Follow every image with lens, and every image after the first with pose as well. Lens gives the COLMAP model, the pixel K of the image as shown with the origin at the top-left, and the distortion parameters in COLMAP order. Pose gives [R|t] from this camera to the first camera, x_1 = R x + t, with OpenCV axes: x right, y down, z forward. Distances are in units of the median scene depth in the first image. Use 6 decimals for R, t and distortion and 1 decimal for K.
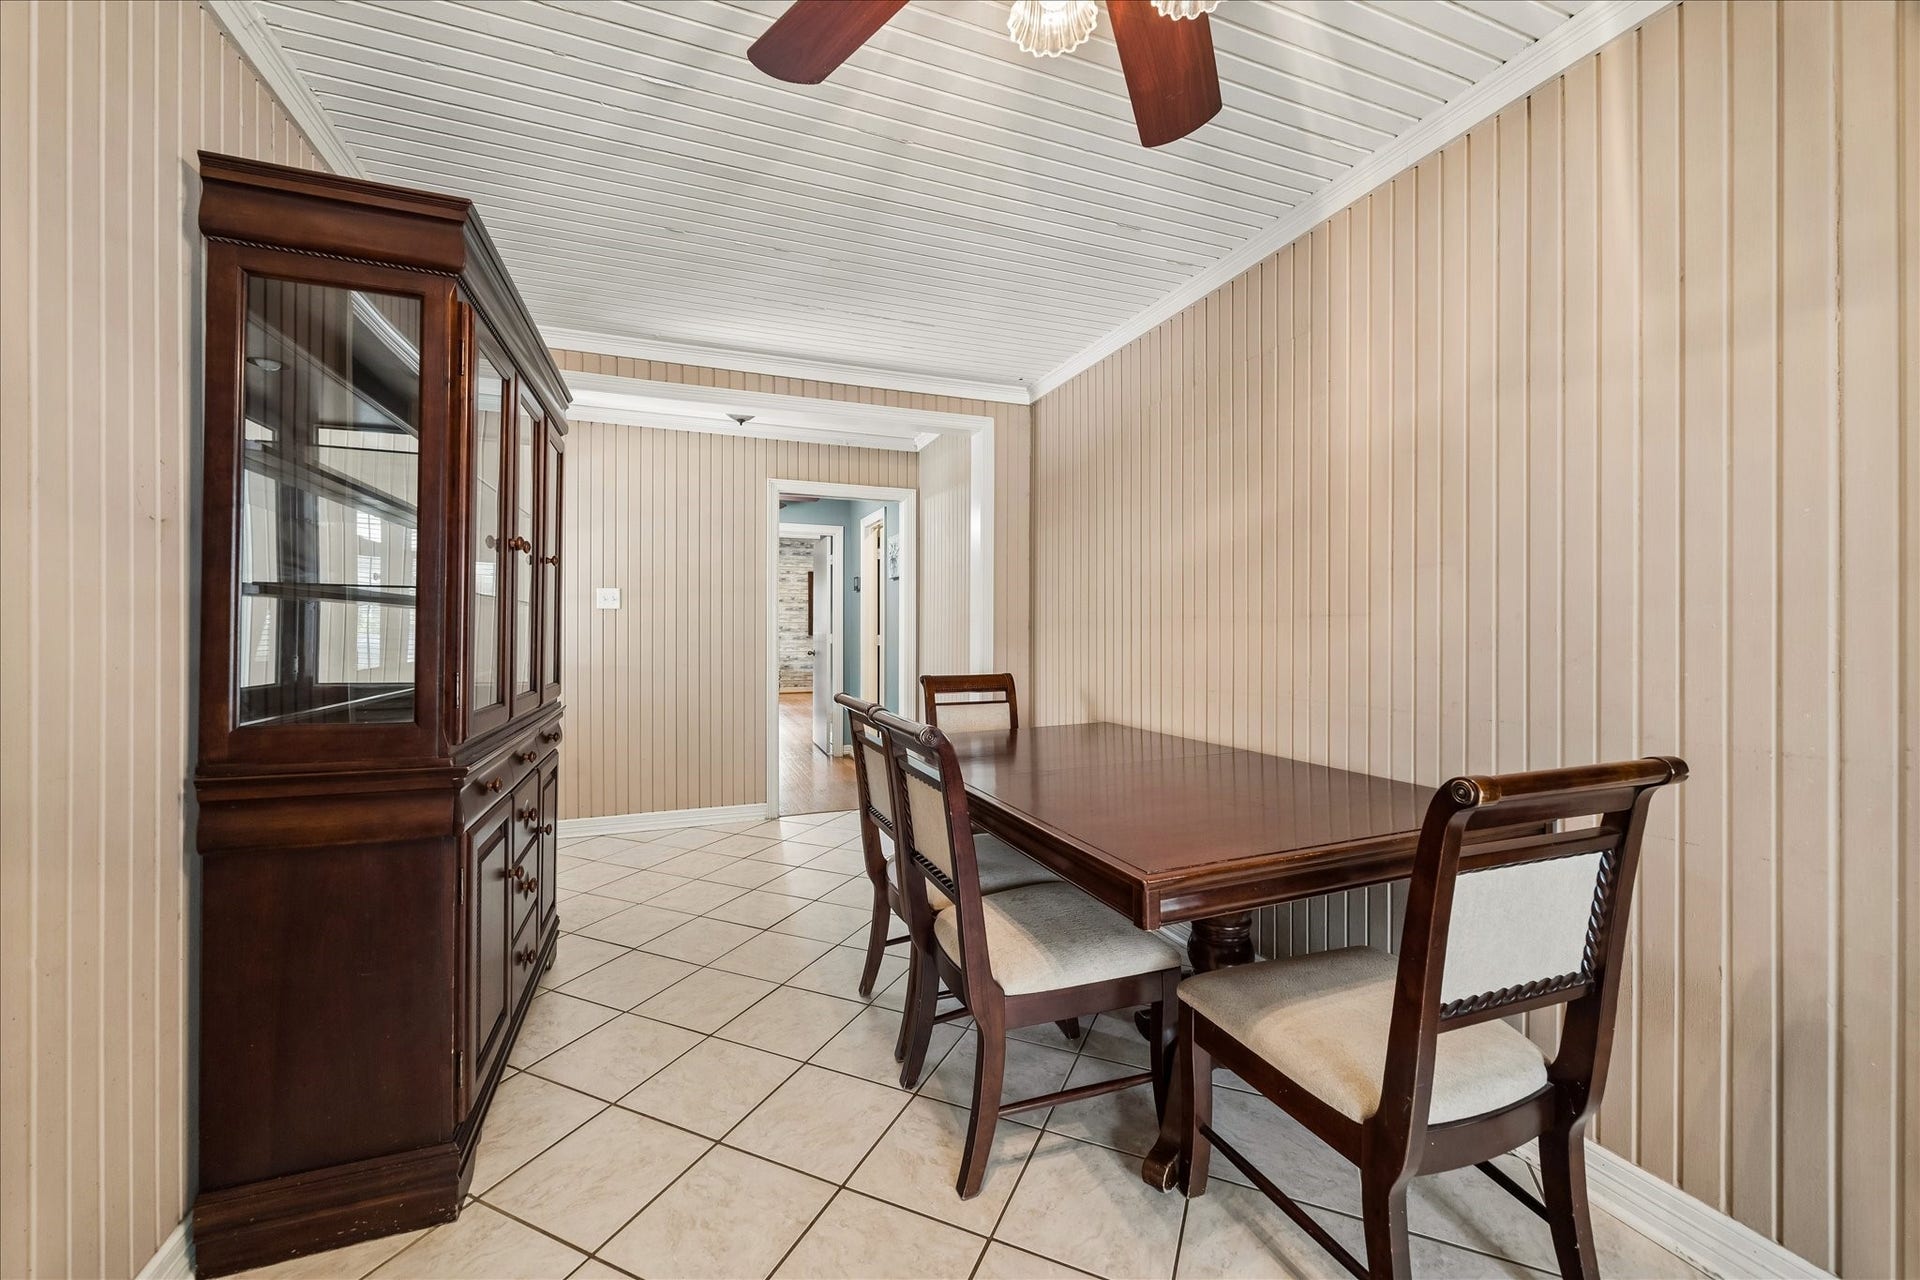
lens RADIAL K [[735.8, 0, 960.8], [0, 735.8, 634.7], [0, 0, 1]] dist [-0.002954, -0.000046]
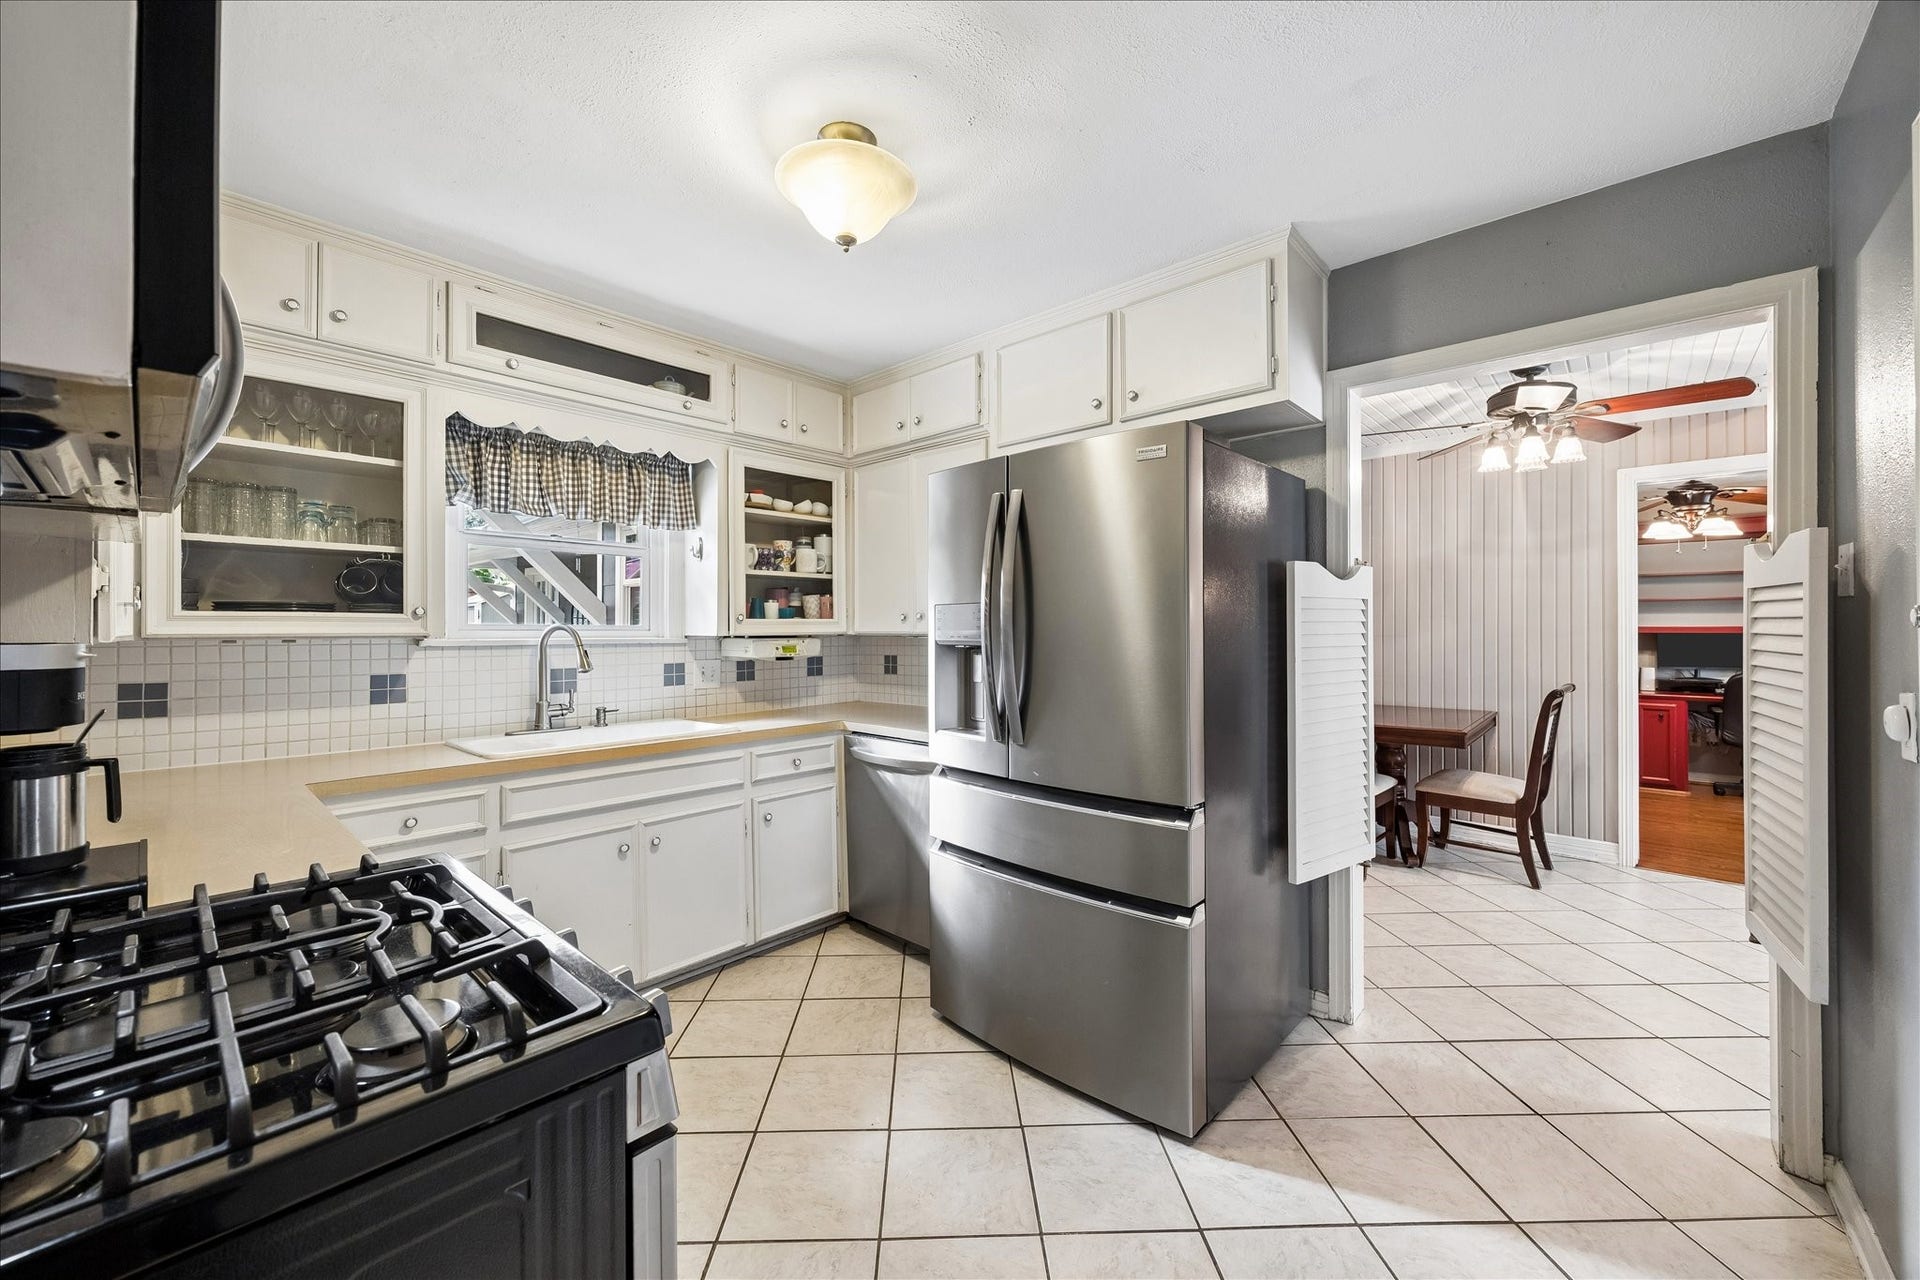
lens RADIAL K [[735.8, 0, 942.5], [0, 735.8, 634.1], [0, 0, 1]] dist [-0.002954, -0.000046]
pose [[0.891765, -0.001578, 0.452496, -2.569892], [-0.000605, 0.999989, 0.004679, -0.062413], [-0.452498, -0.004446, 0.891754, -0.577008]]
